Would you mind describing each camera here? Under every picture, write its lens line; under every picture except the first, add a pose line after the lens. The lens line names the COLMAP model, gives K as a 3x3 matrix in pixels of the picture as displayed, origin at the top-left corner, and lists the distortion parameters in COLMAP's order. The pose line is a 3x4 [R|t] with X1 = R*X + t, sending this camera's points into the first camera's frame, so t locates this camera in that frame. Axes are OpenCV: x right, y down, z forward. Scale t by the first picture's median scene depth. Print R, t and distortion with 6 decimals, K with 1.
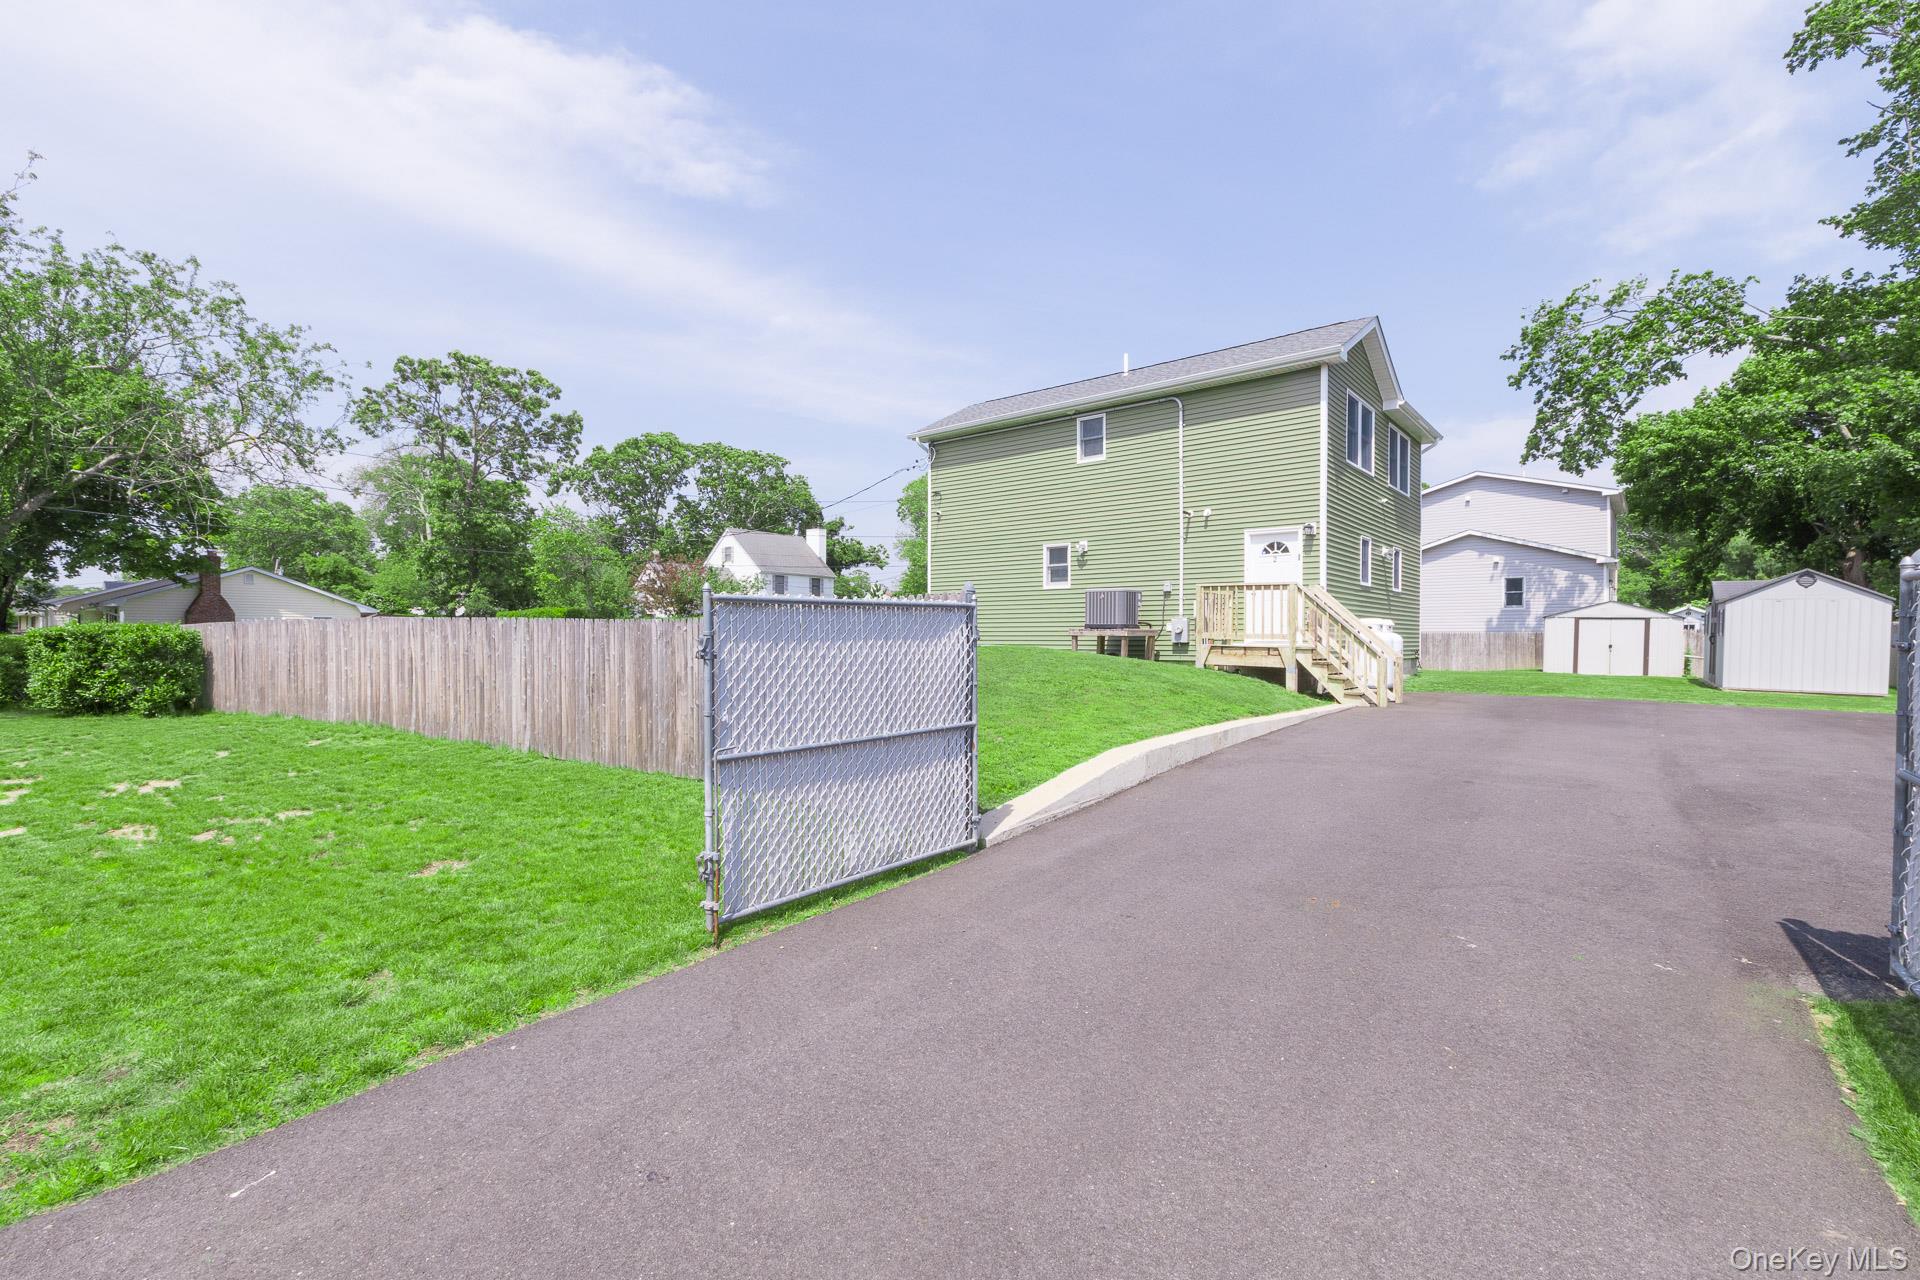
lens RADIAL K [[845.7, 0, 960.0], [0, 845.7, 640.0], [0, 0, 1]] dist [-0.013386, -0.000012]
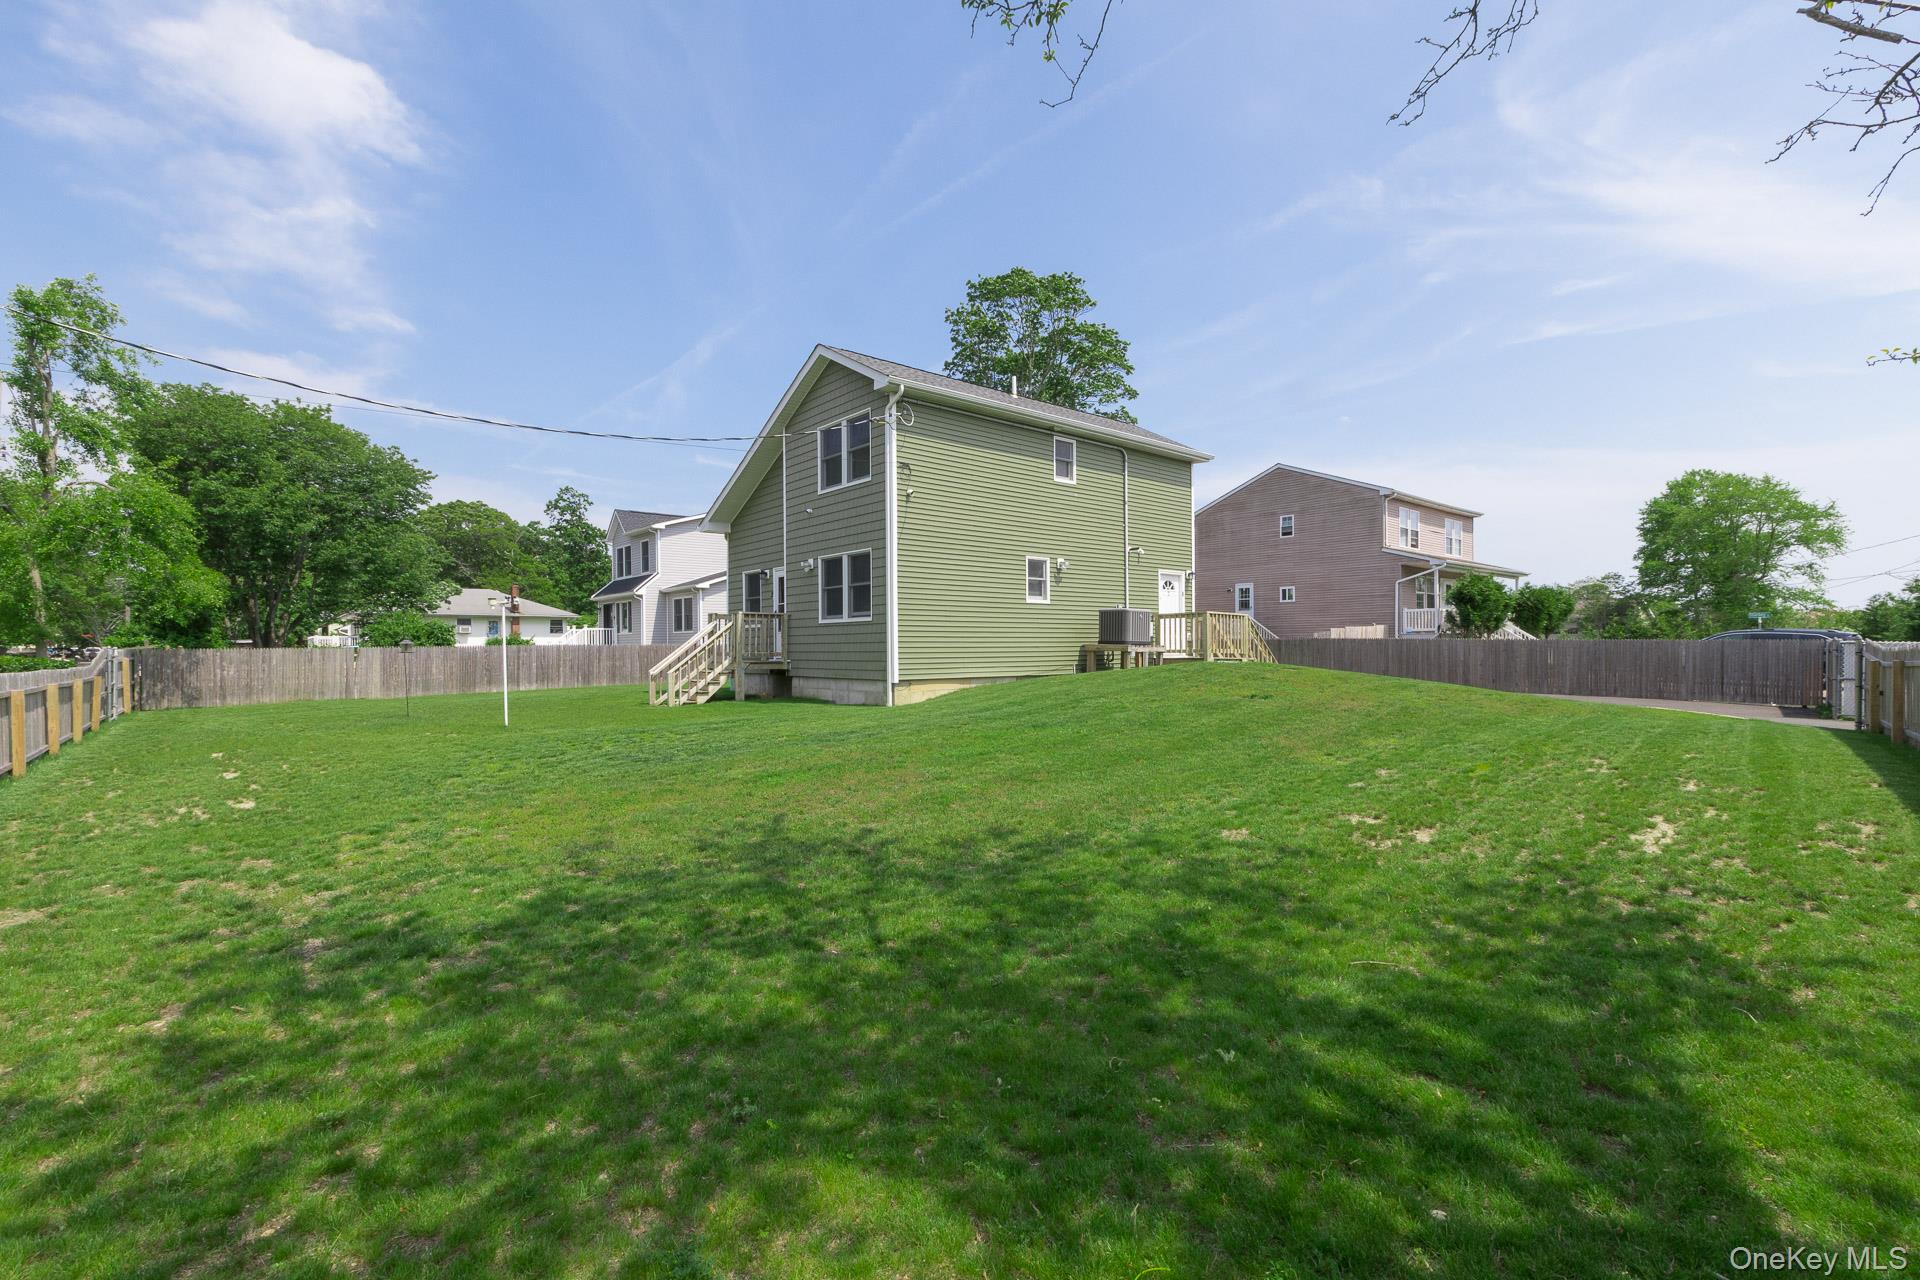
lens RADIAL K [[855.1, 0, 963.1], [0, 855.1, 646.9], [0, 0, 1]] dist [-0.014798, -0.000143]
pose [[0.181313, -0.001021, 0.983425, -0.759628], [0.005315, 0.999986, 0.000058, -0.009626], [-0.983411, 0.005216, 0.181316, 0.794658]]
